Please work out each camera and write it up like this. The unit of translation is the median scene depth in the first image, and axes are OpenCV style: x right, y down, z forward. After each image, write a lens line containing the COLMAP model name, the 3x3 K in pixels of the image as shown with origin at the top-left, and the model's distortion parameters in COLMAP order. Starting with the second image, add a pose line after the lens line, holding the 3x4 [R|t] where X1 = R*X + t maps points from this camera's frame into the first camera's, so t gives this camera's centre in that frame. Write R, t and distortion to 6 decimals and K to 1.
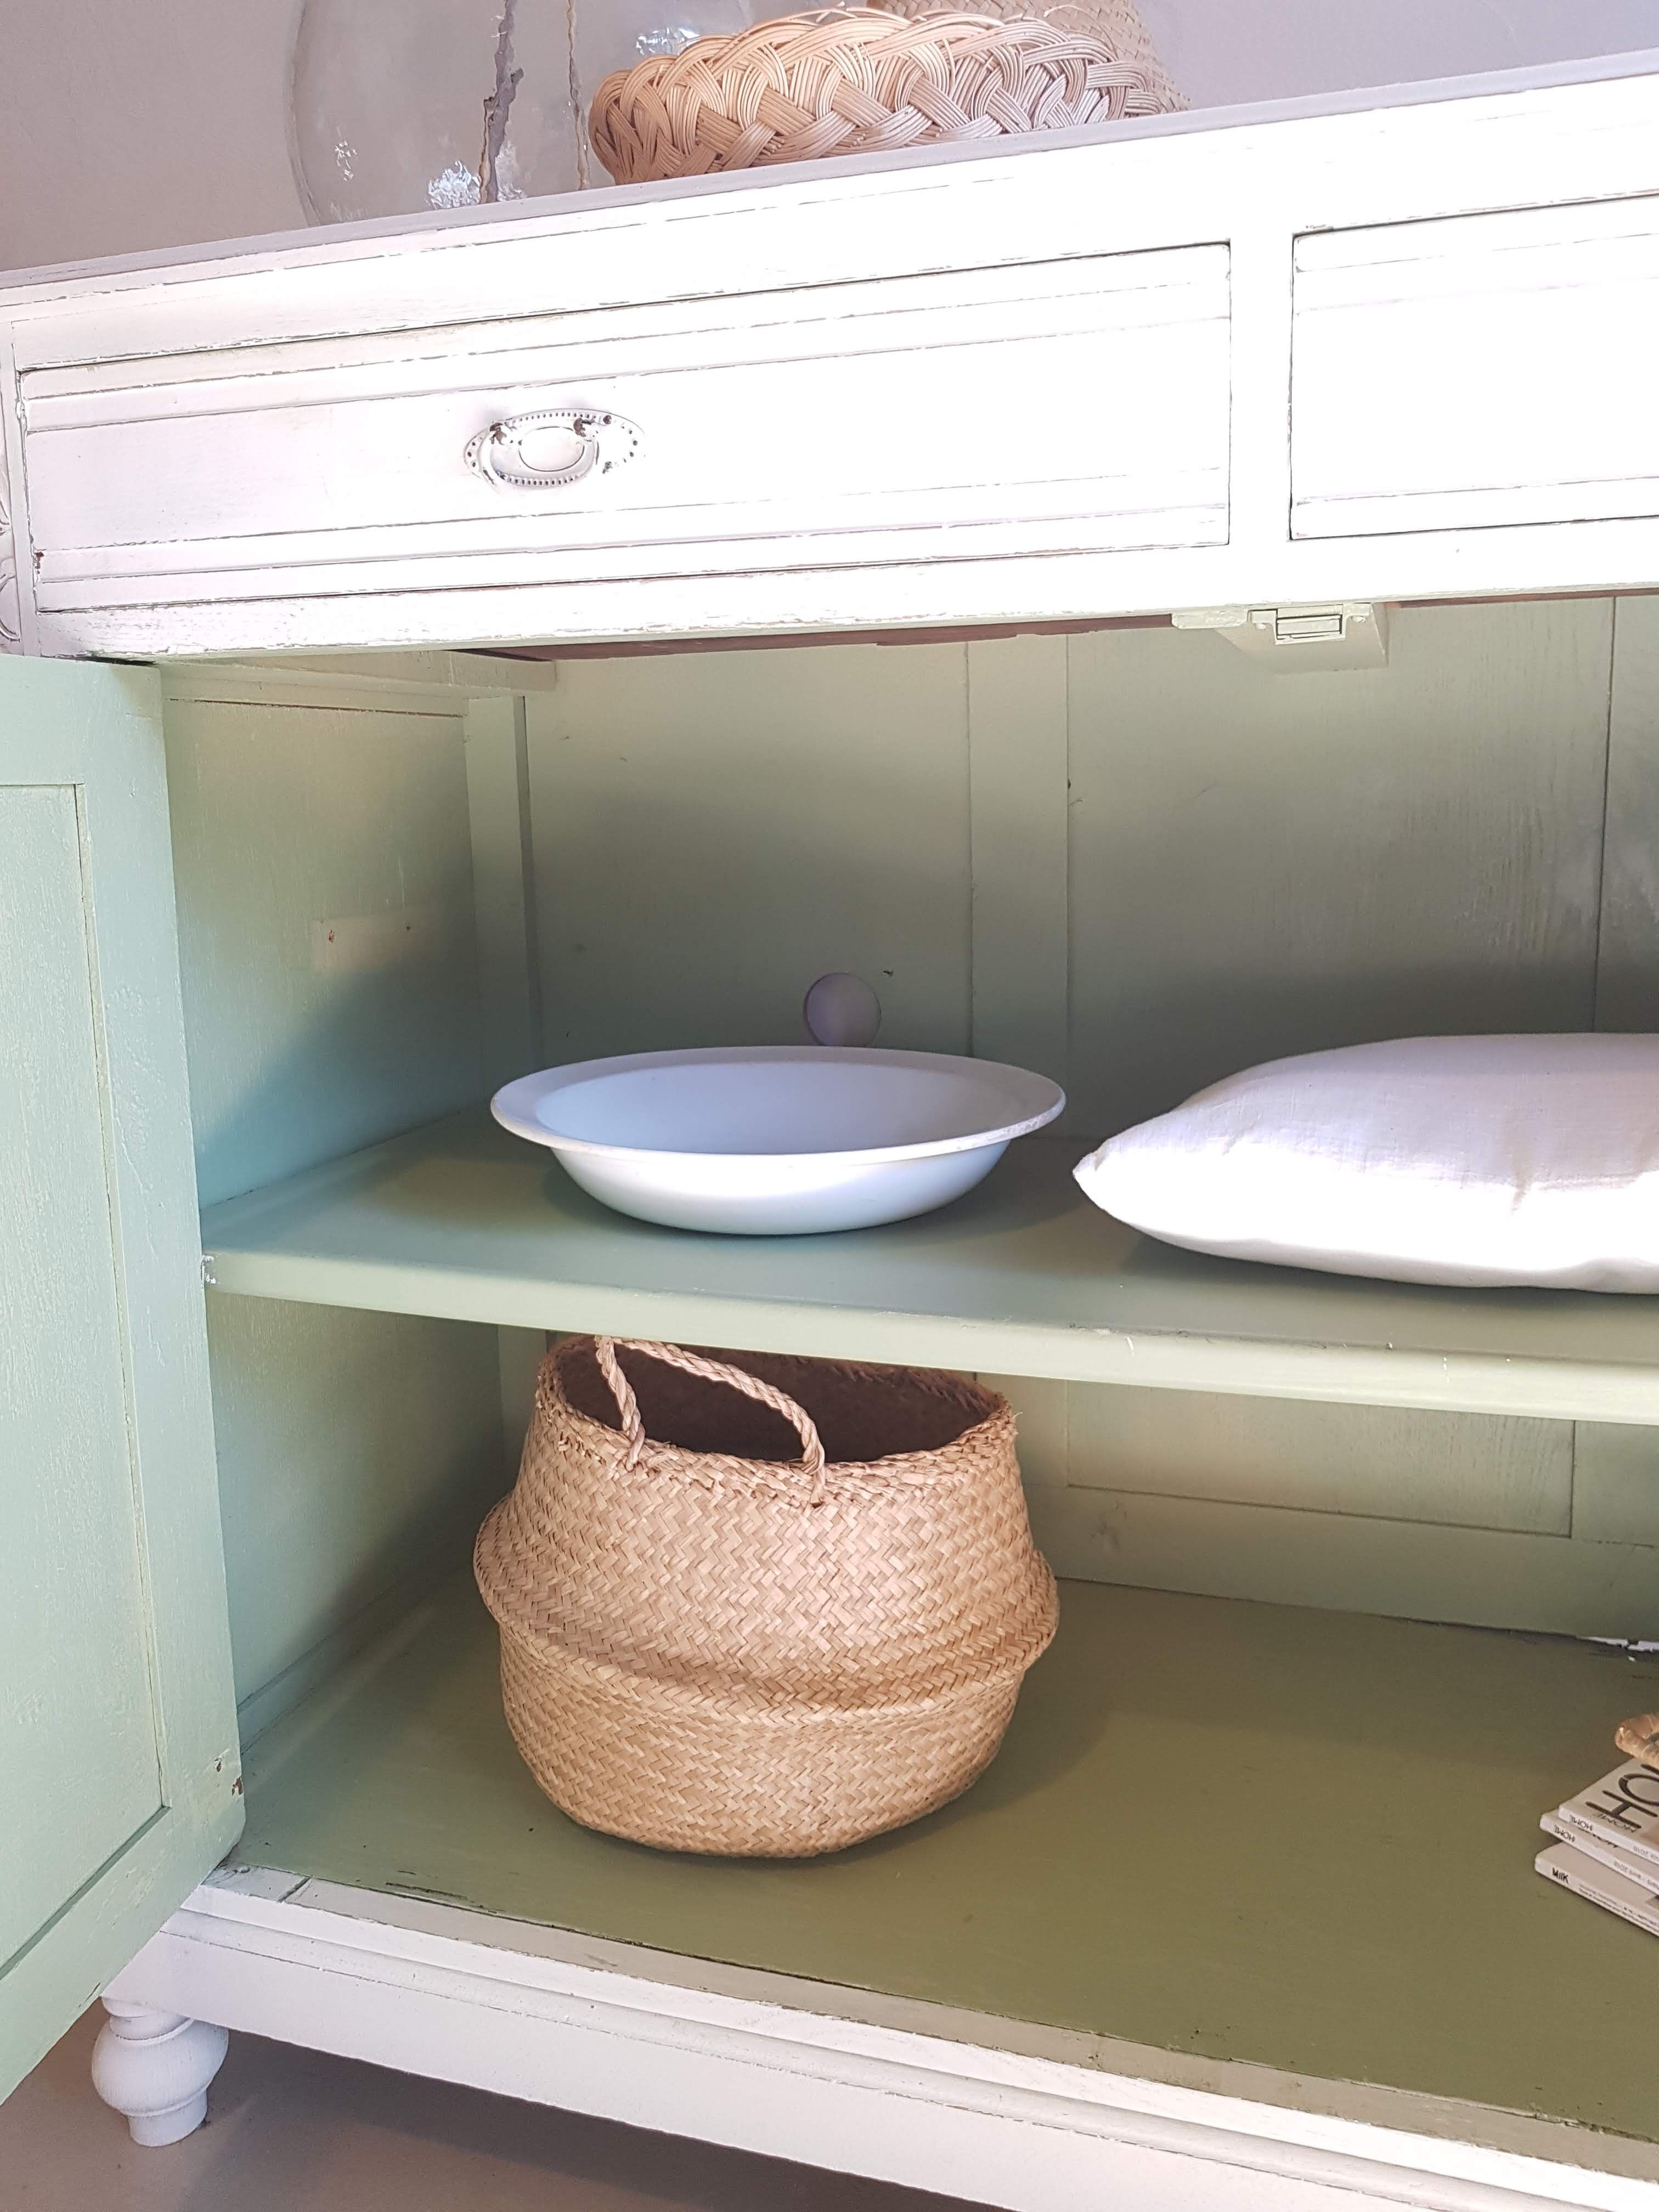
lens RADIAL K [[1733.2, 0, 855.0], [0, 1733.2, 1073.1], [0, 0, 1]] dist [0.011411, -0.034794]
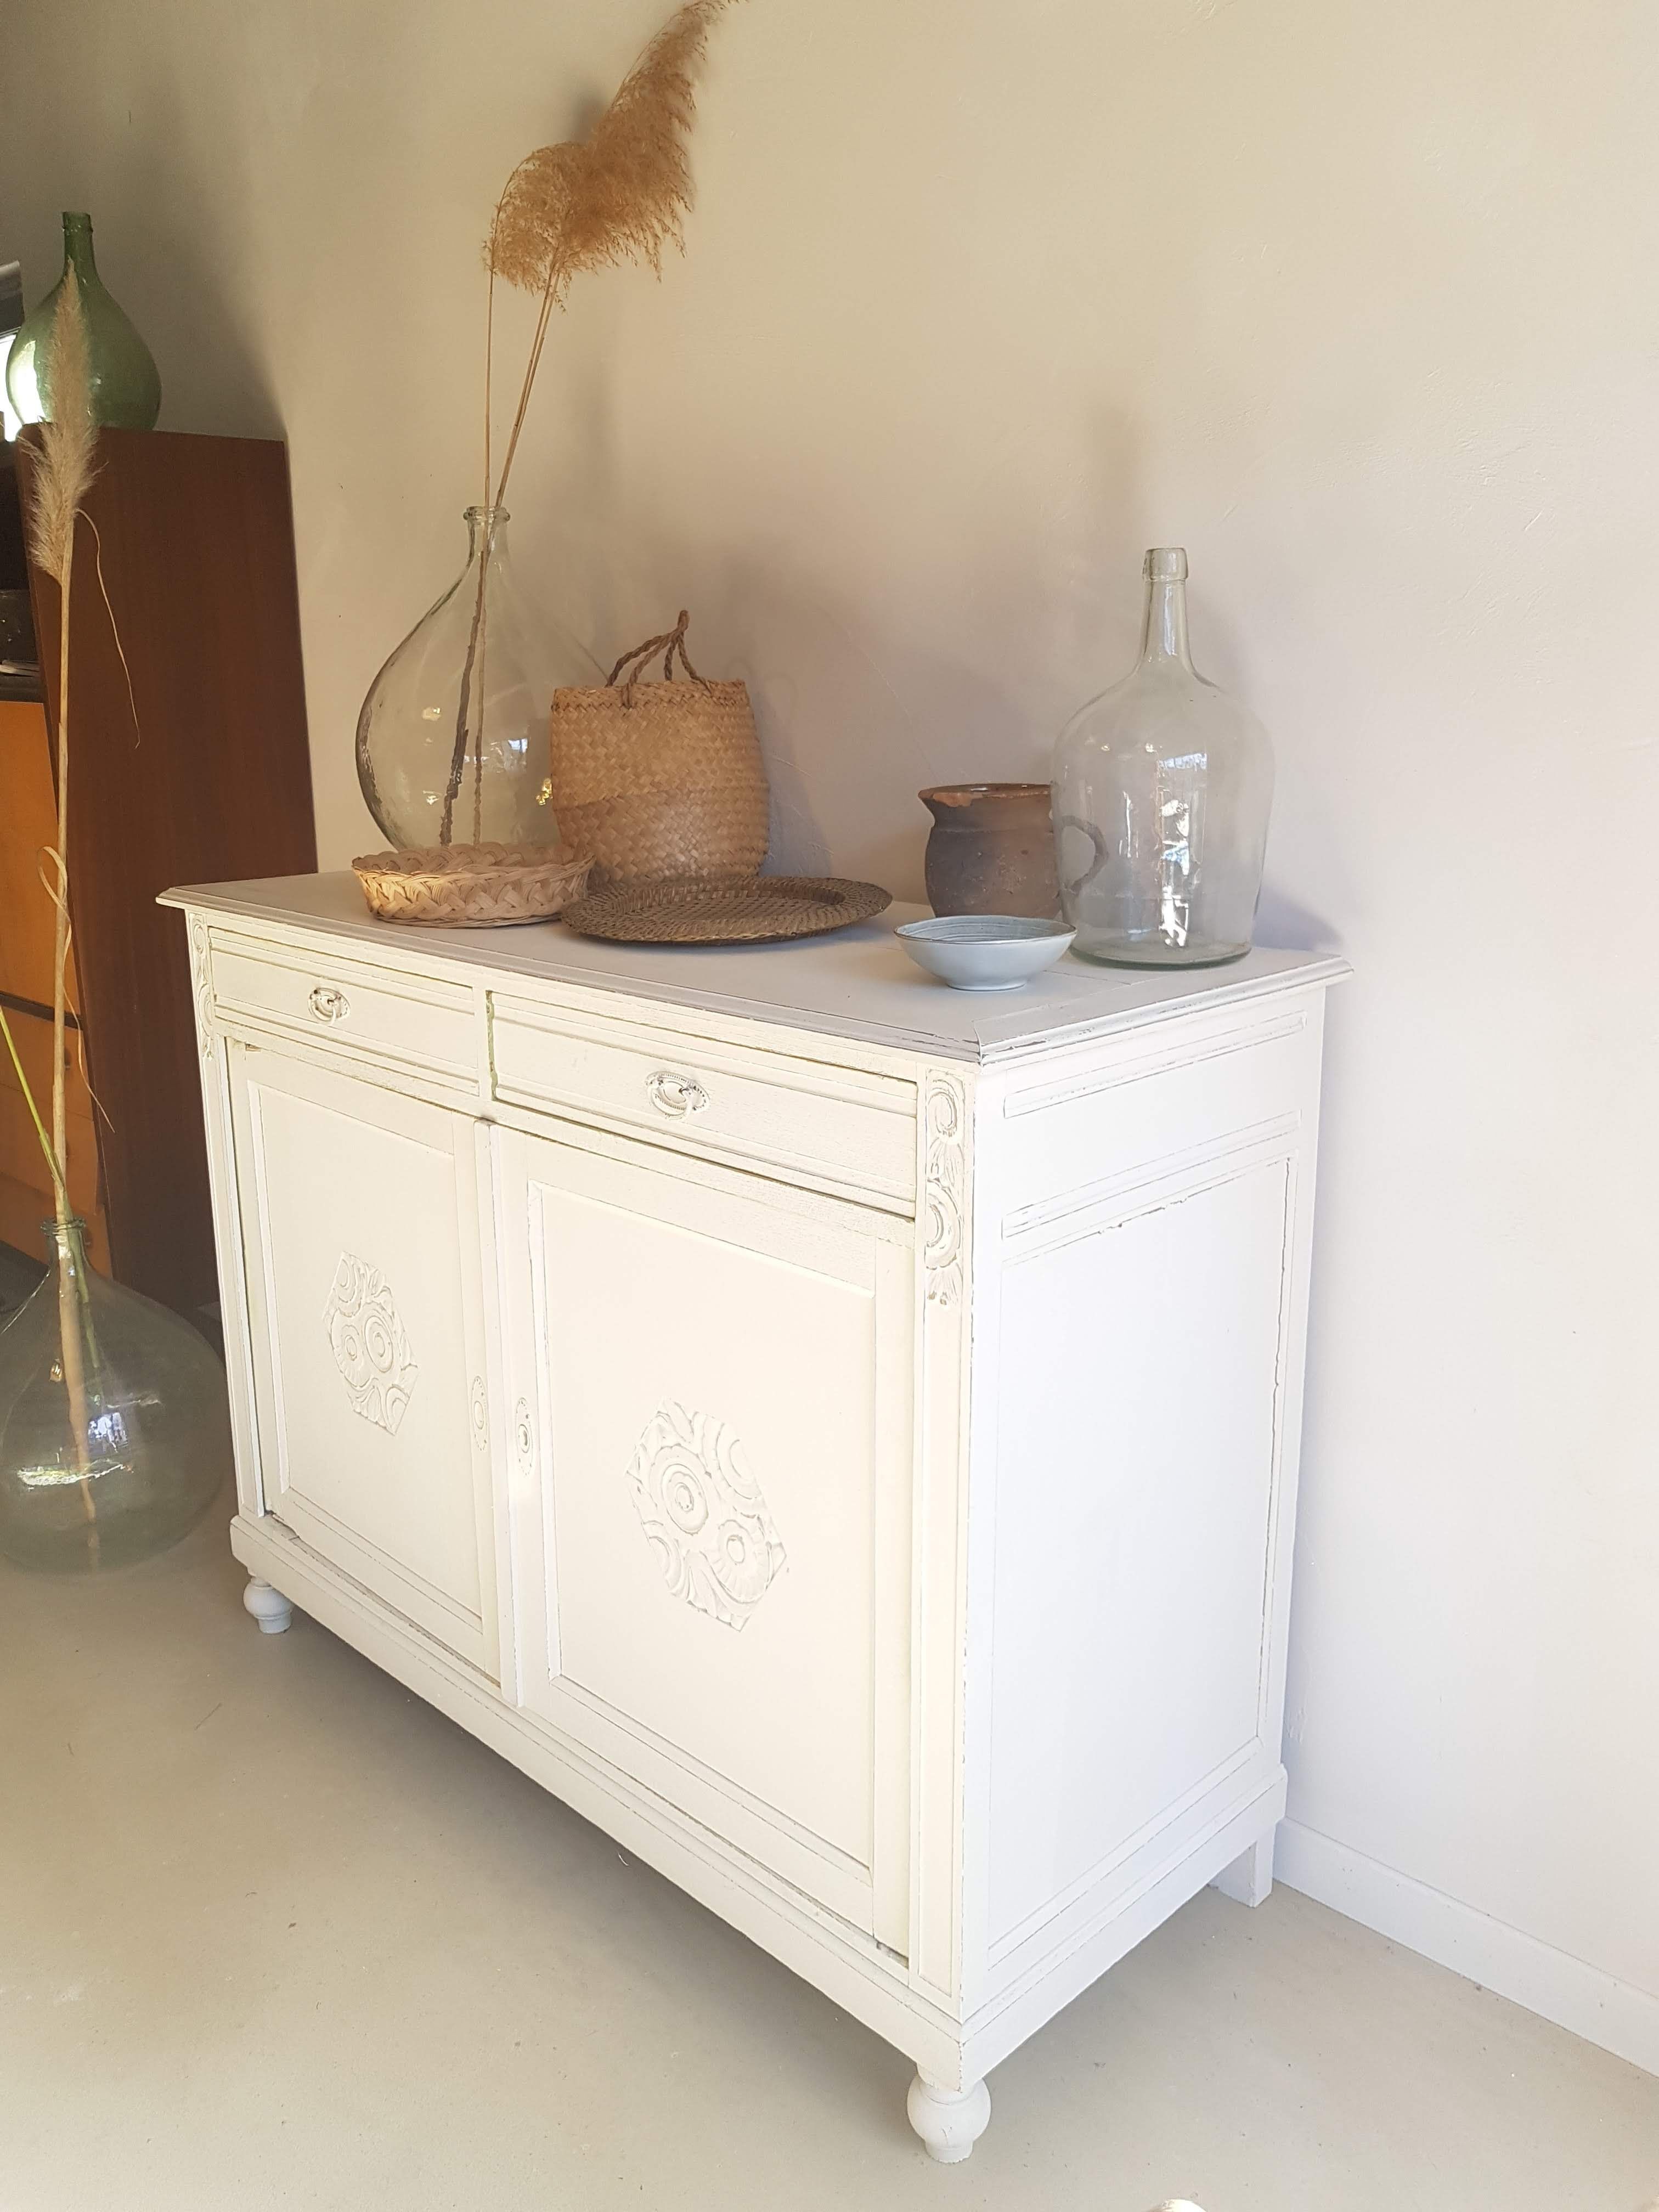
lens RADIAL K [[1733.2, 0, 830.8], [0, 1733.2, 1094.4], [0, 0, 1]] dist [0.011411, -0.034794]
pose [[0.888902, 0.128773, -0.439626, 1.637998], [-0.092206, 0.990331, 0.103646, -0.562794], [0.448722, -0.051595, 0.892181, -0.967602]]
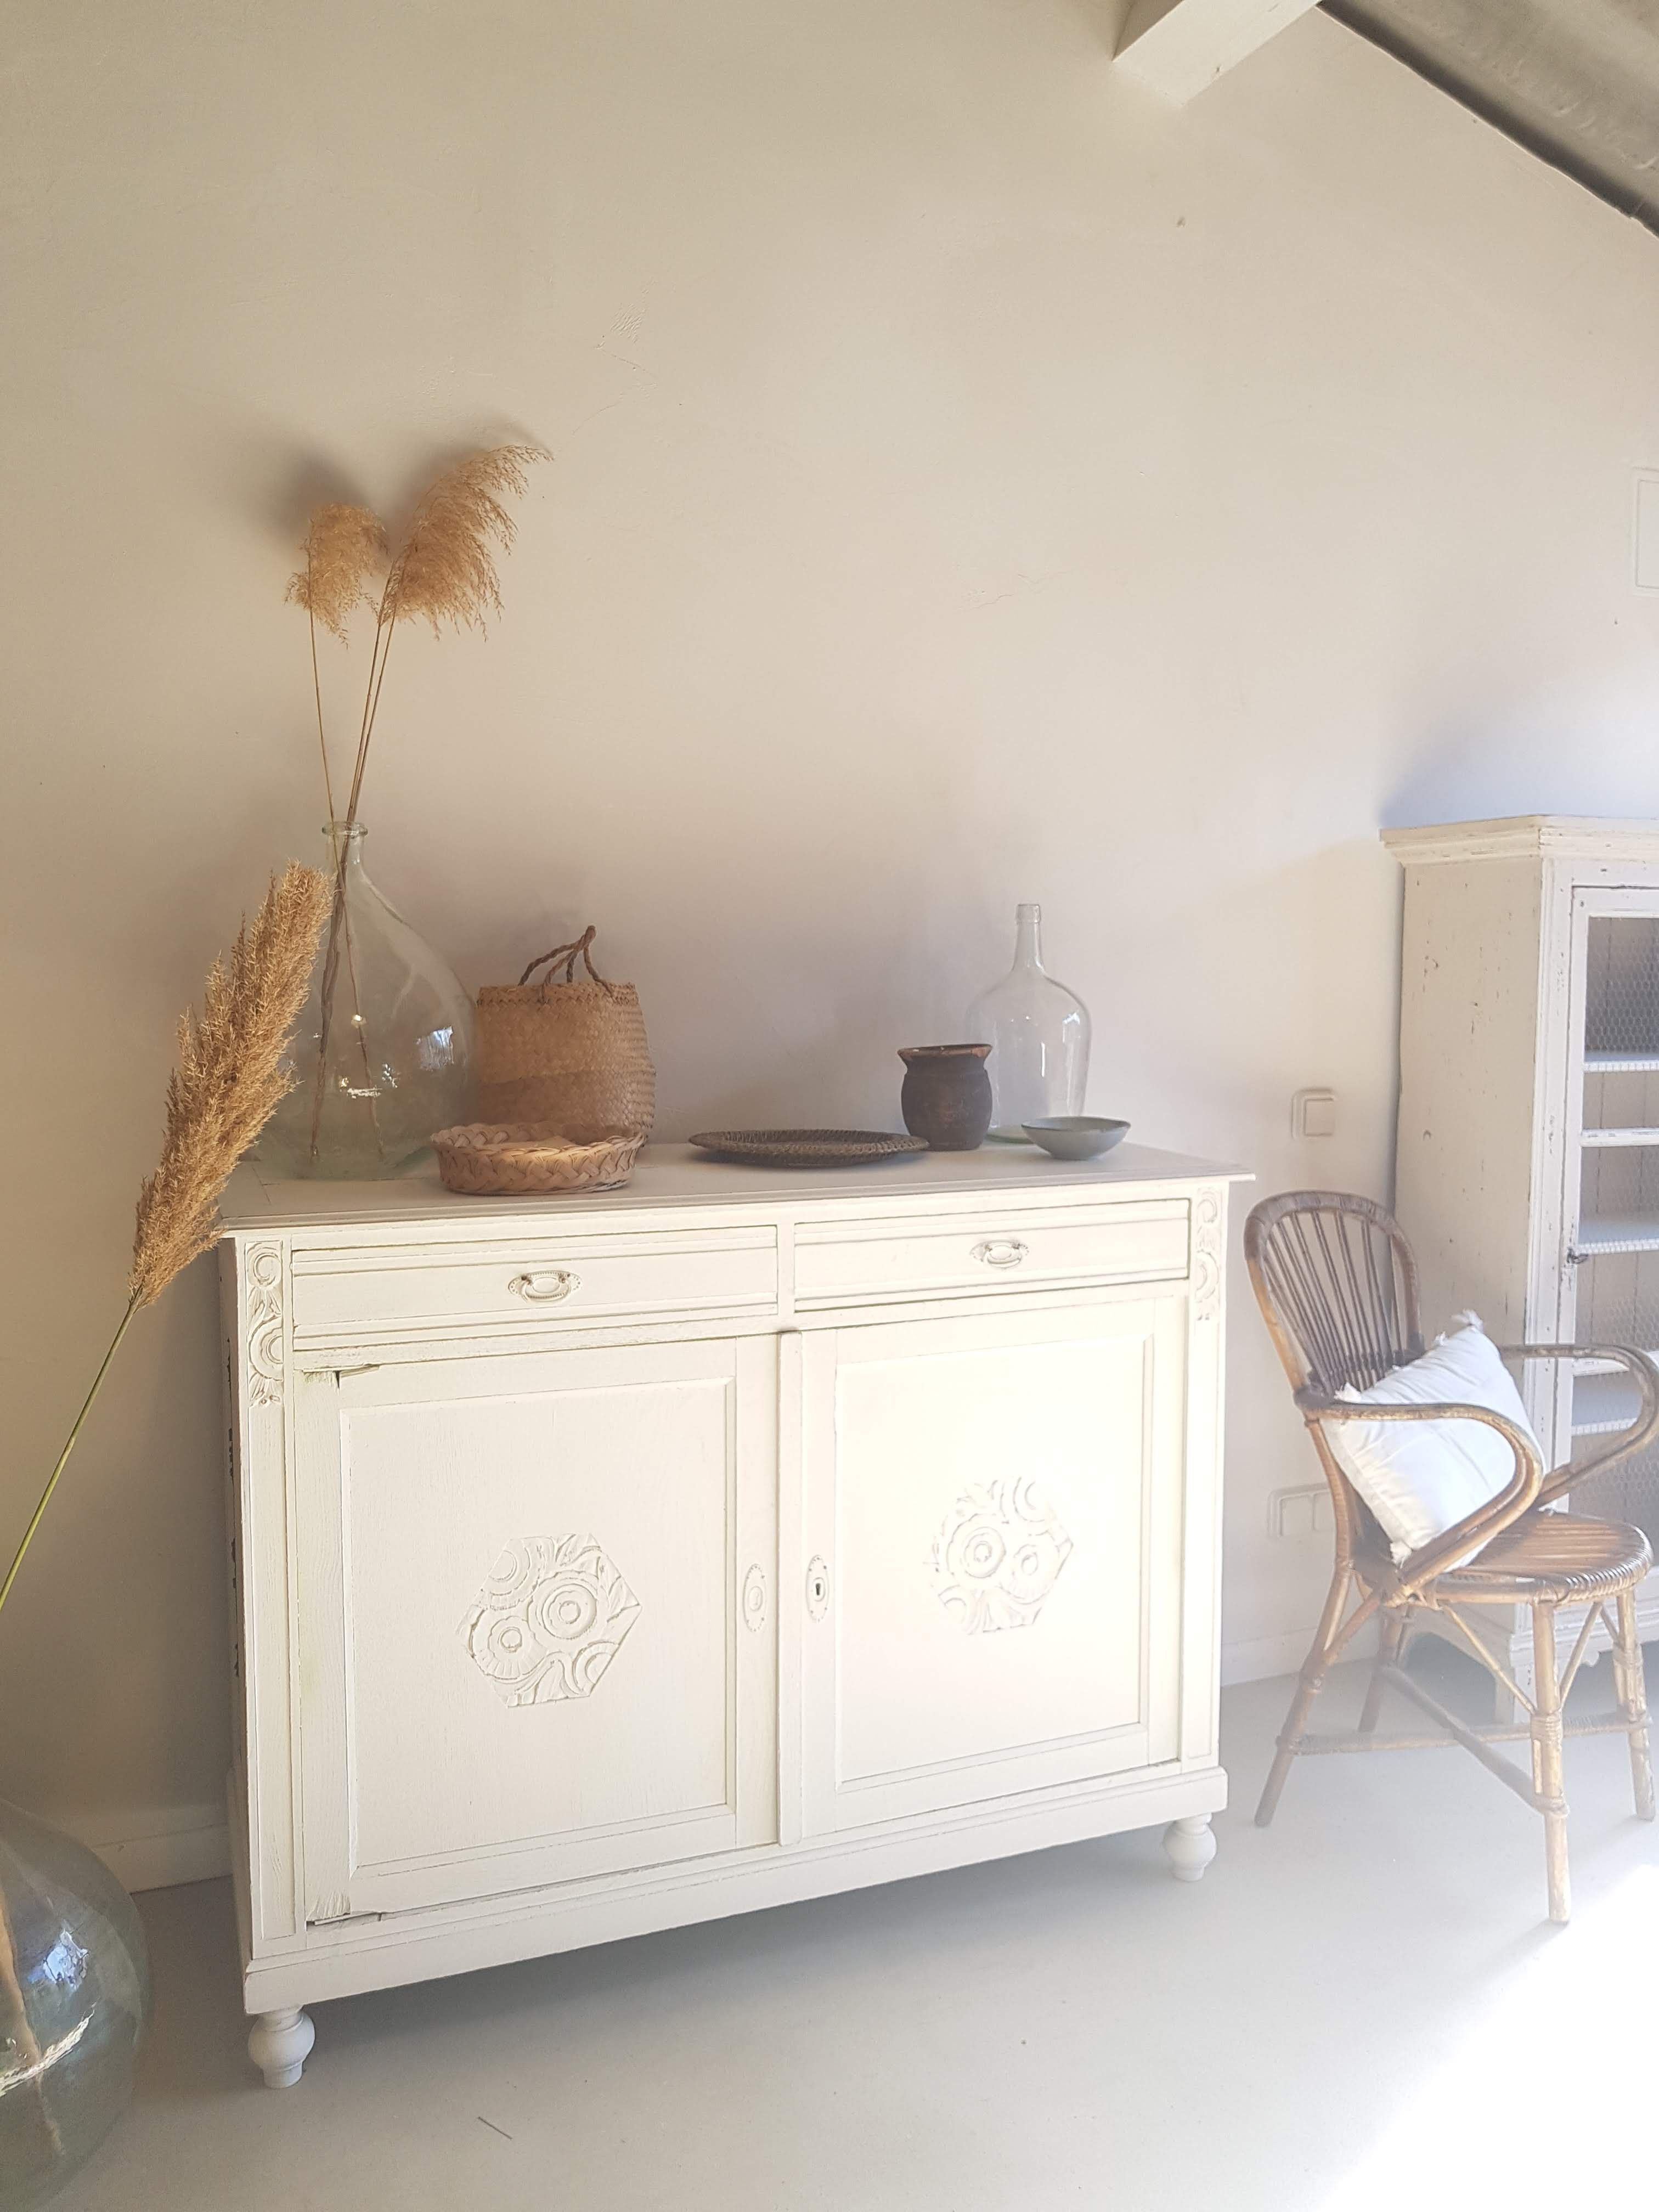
lens RADIAL K [[1733.2, 0, 829.9], [0, 1733.2, 1093.3], [0, 0, 1]] dist [0.011411, -0.034794]
pose [[0.773668, -0.028119, 0.632967, -1.537560], [0.086751, 0.994307, -0.061863, -0.453014], [-0.627625, 0.102772, 0.771703, -1.395989]]
